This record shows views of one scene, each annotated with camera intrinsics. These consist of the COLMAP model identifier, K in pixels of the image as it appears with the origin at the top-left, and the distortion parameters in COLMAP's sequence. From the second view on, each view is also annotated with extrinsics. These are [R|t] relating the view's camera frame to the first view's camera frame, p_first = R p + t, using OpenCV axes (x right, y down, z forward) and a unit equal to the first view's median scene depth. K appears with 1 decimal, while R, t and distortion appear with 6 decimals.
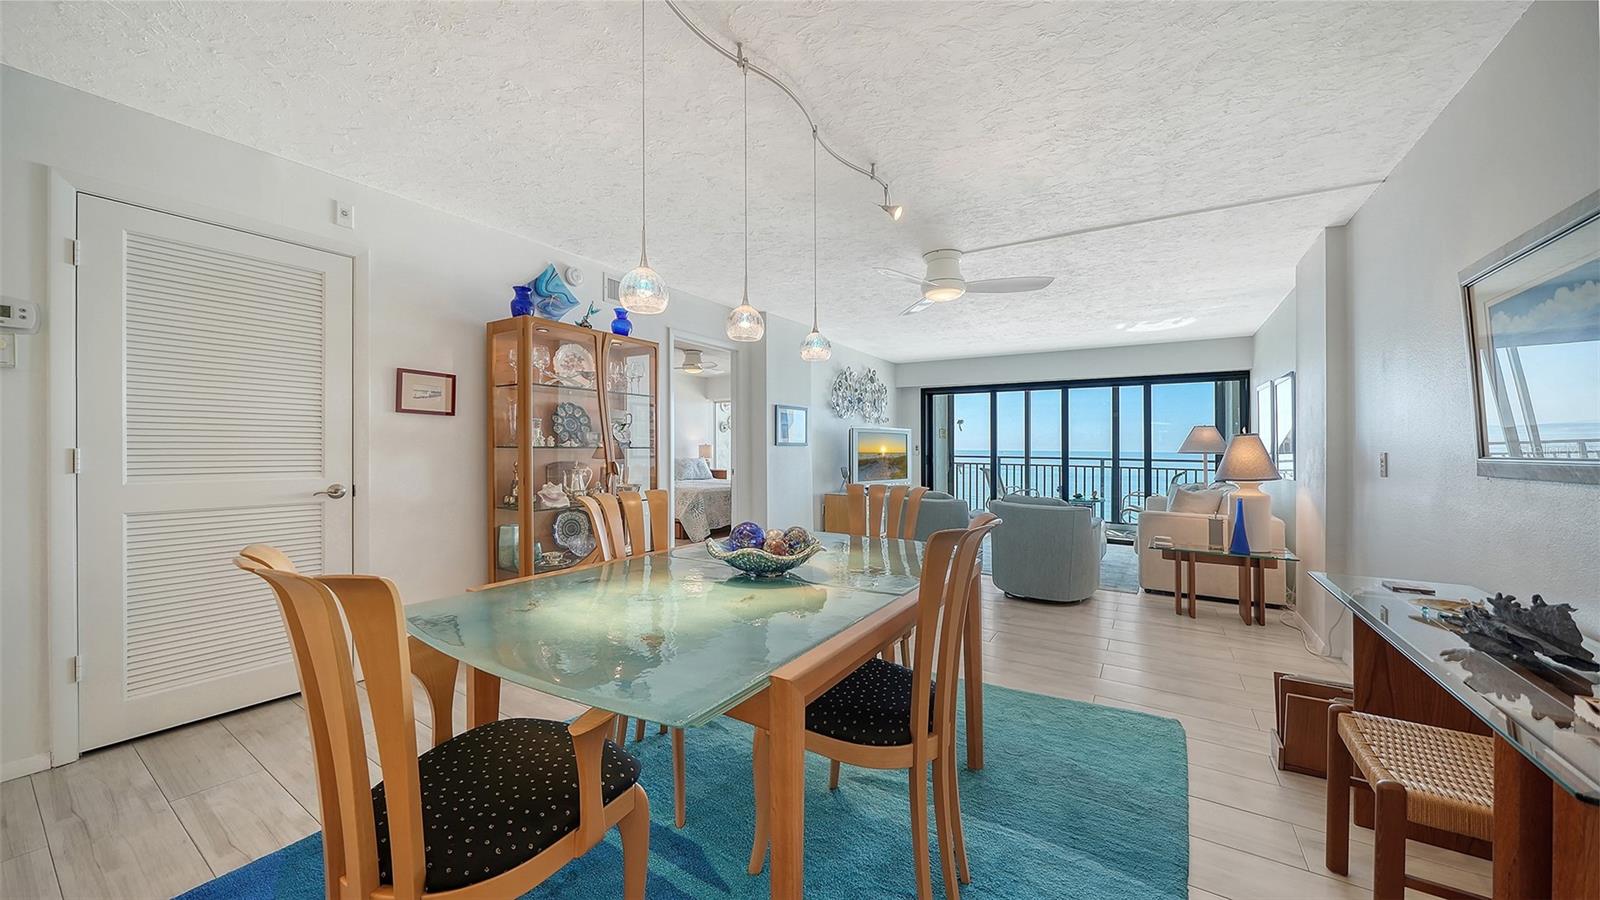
lens RADIAL K [[555.1, 0, 792.5], [0, 555.1, 449.2], [0, 0, 1]] dist [-0.009763, 0.000115]
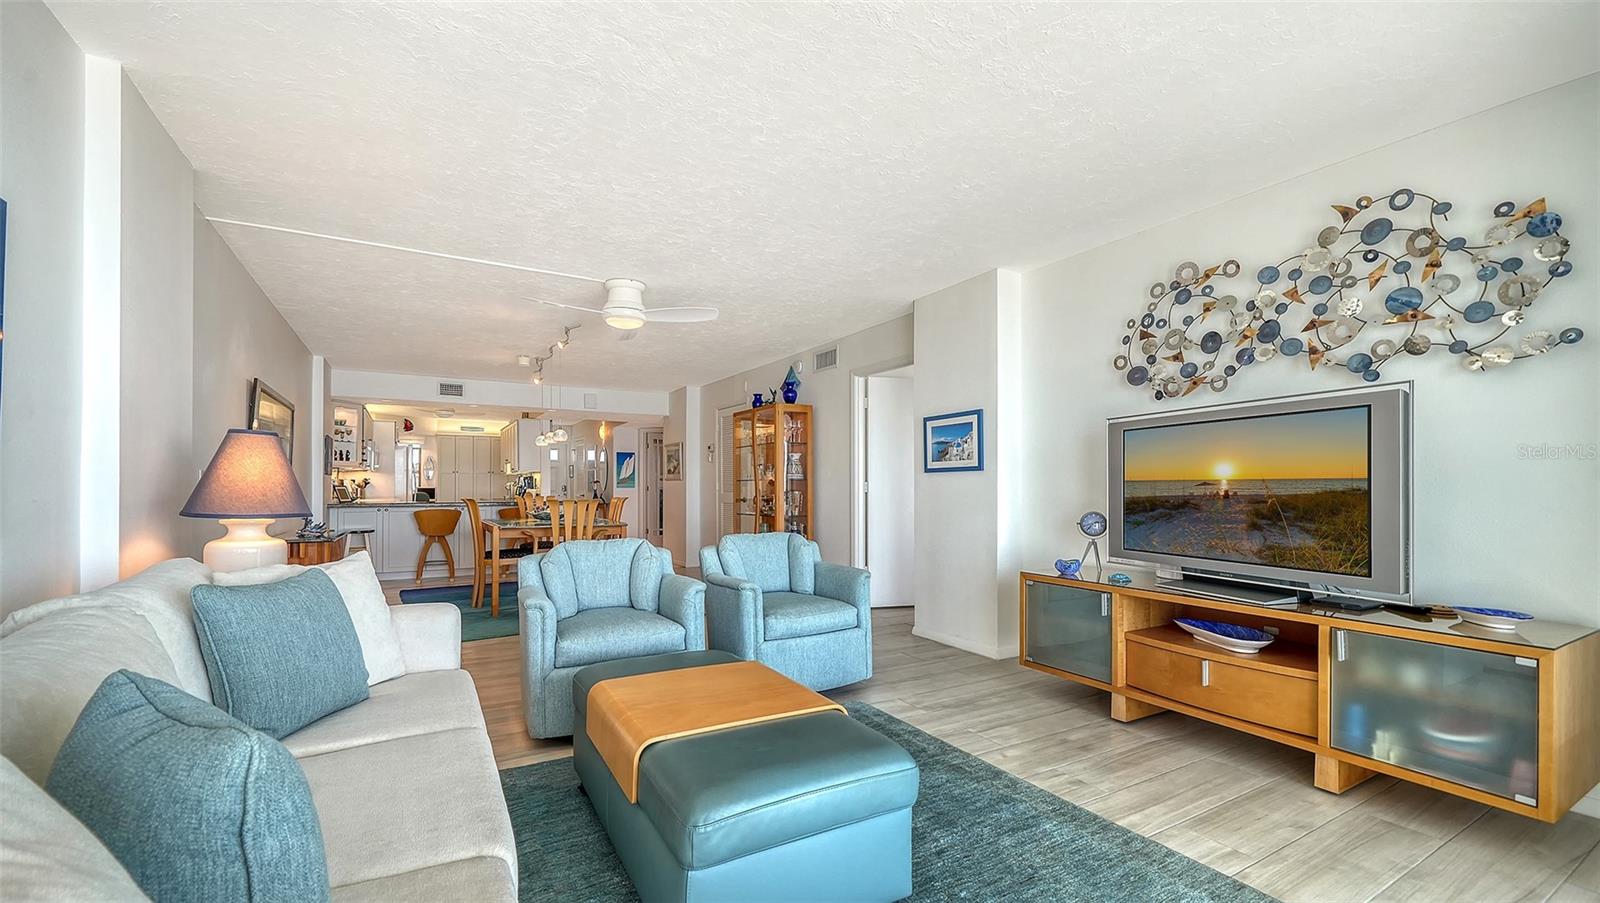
lens RADIAL K [[656.4, 0, 803.7], [0, 656.4, 481.7], [0, 0, 1]] dist [0.032698, -0.000020]
pose [[-0.438811, -0.016067, -0.898436, 0.919993], [-0.004478, 0.999867, -0.015694, 0.021849], [0.898568, -0.002863, -0.438825, 1.379923]]
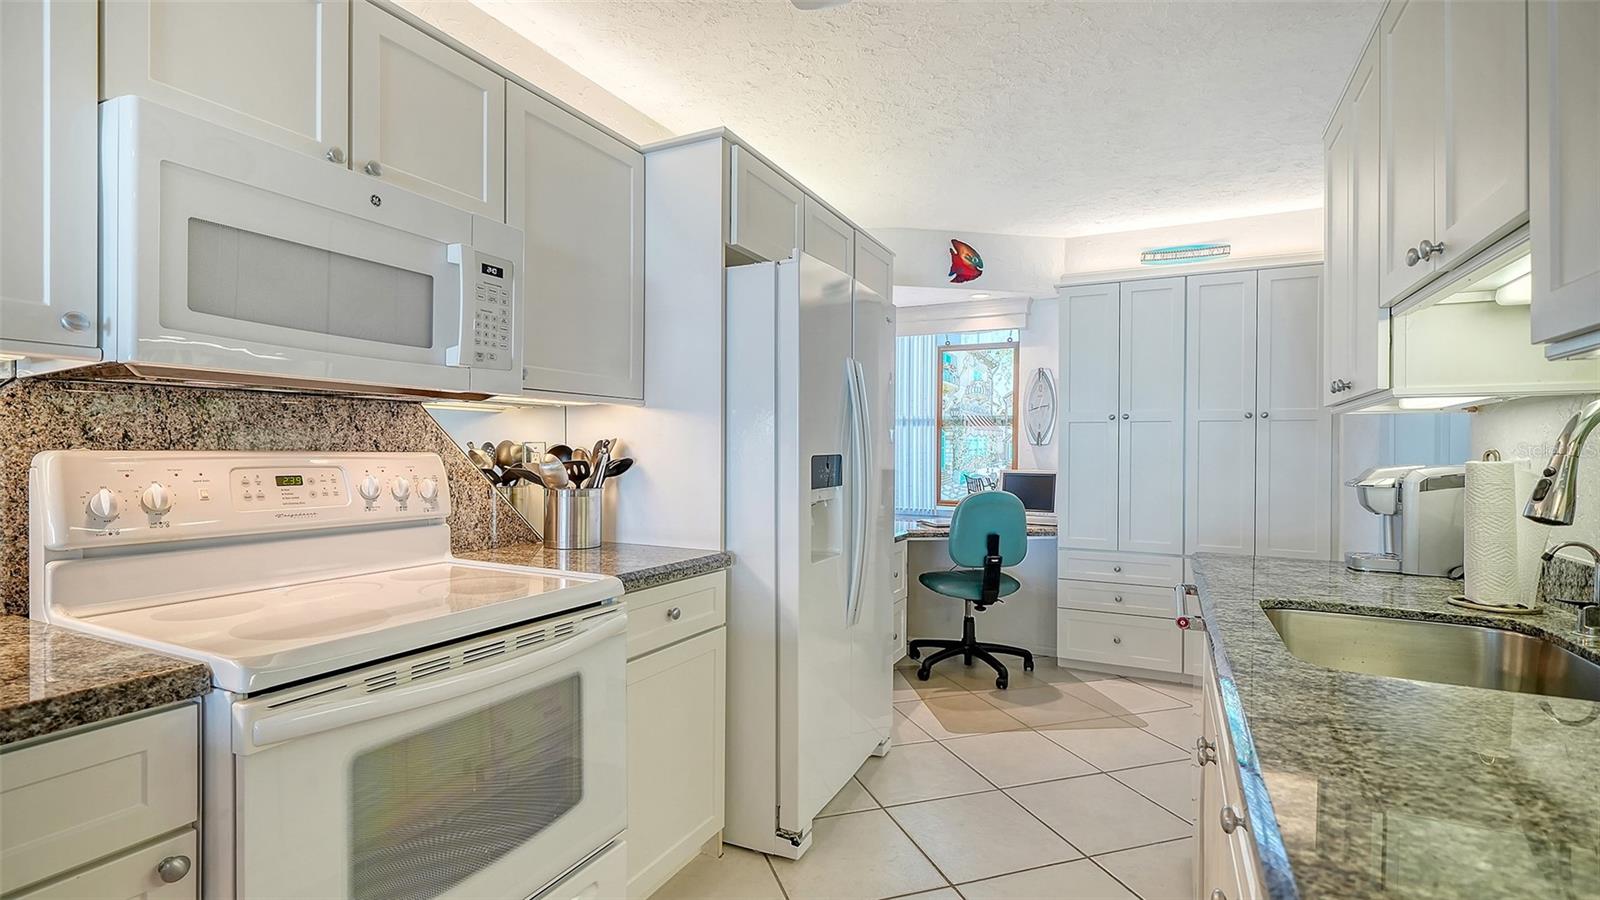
lens RADIAL K [[732.7, 0, 800.8], [0, 732.7, 436.9], [0, 0, 1]] dist [0.001560, 0.000033]
pose [[-0.993124, -0.020919, -0.115187, -0.405789], [-0.019235, 0.999691, -0.015714, -0.011103], [0.115480, -0.013391, -0.993220, -0.275805]]
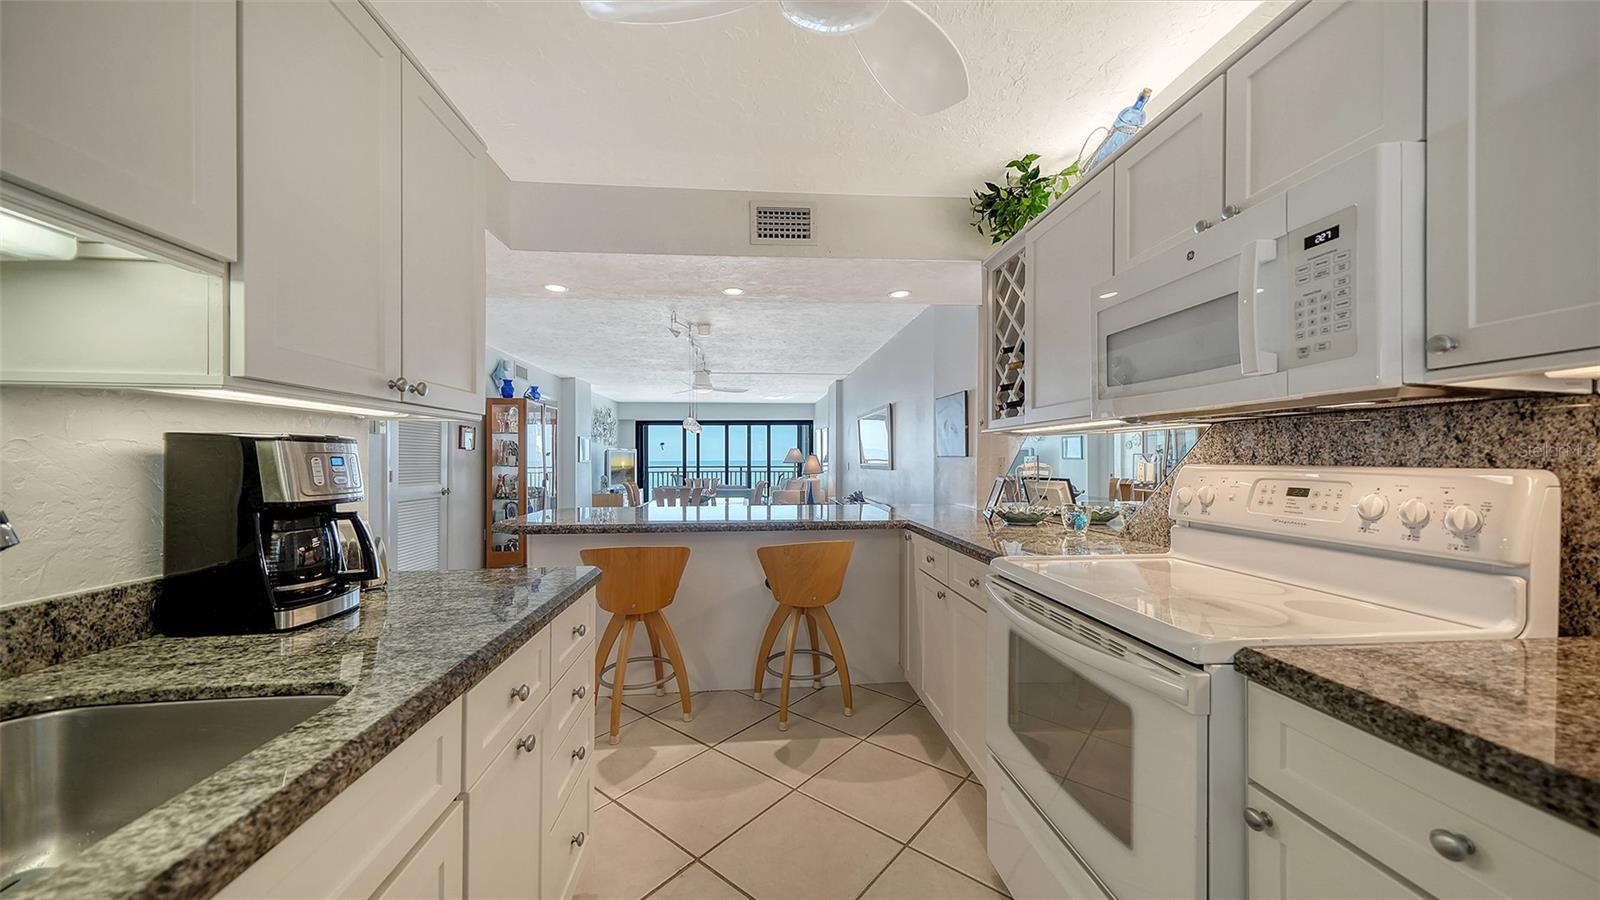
lens RADIAL K [[554.4, 0, 801.9], [0, 554.4, 453.5], [0, 0, 1]] dist [-0.000442, 0.000002]
pose [[0.778125, -0.005799, 0.628083, -0.581558], [0.013606, 0.999878, -0.007625, -0.013008], [-0.627962, 0.014479, 0.778109, -0.678285]]
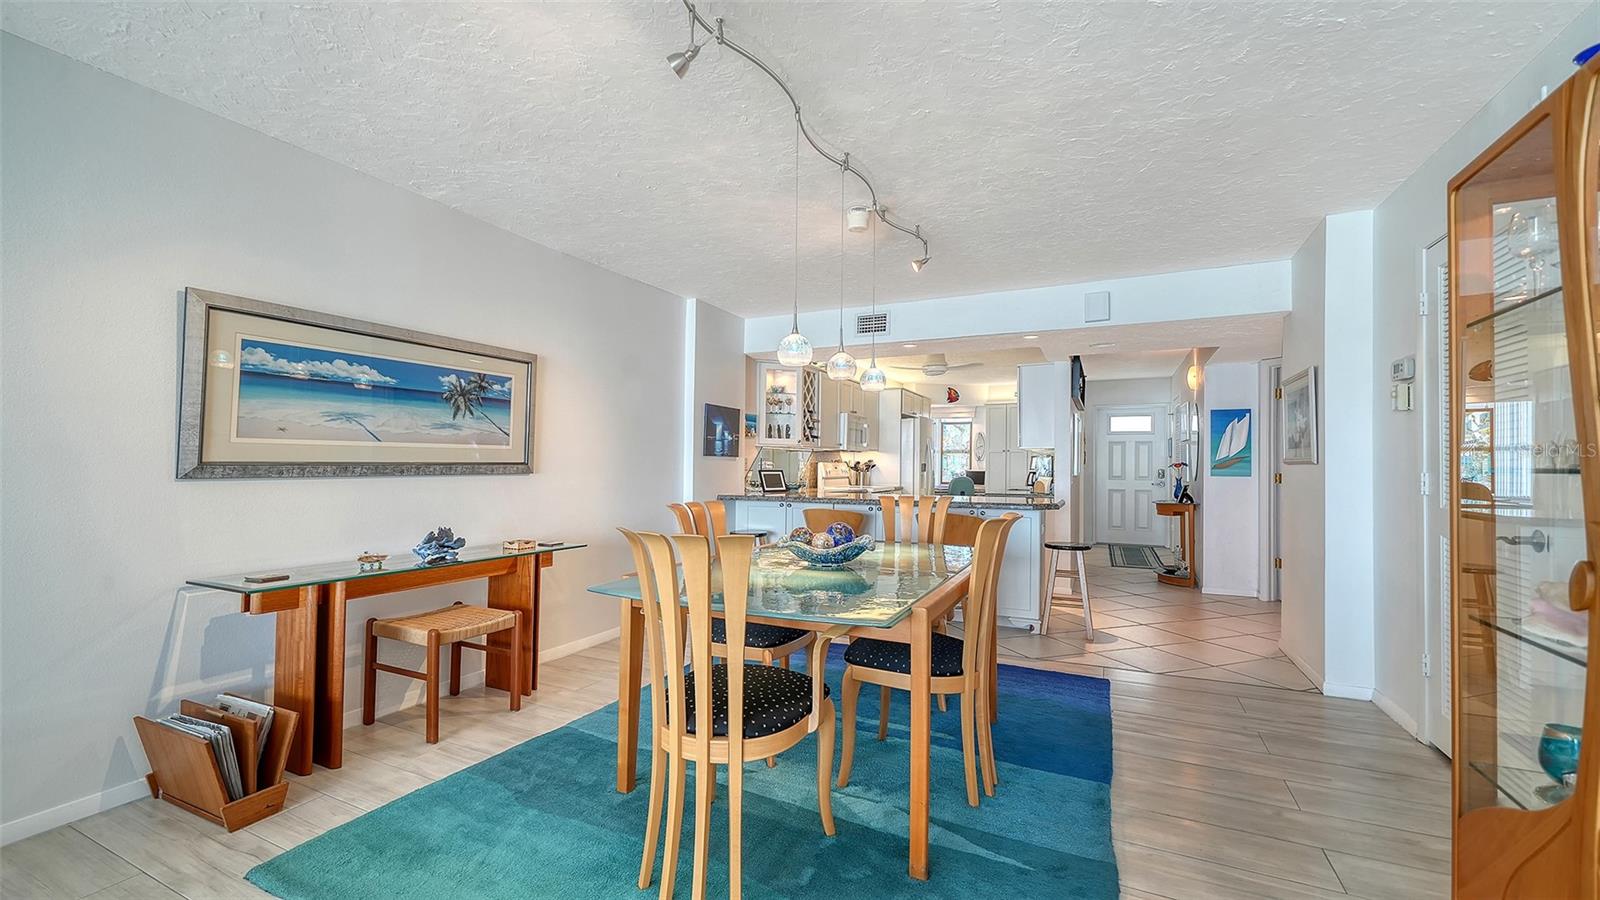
lens RADIAL K [[650.9, 0, 802.5], [0, 650.9, 475.0], [0, 0, 1]] dist [-0.003376, -0.000157]
pose [[-0.990198, -0.012365, -0.139121, 0.070099], [-0.014871, 0.999745, 0.016989, -0.001225], [0.138875, 0.018891, -0.990130, 0.894878]]
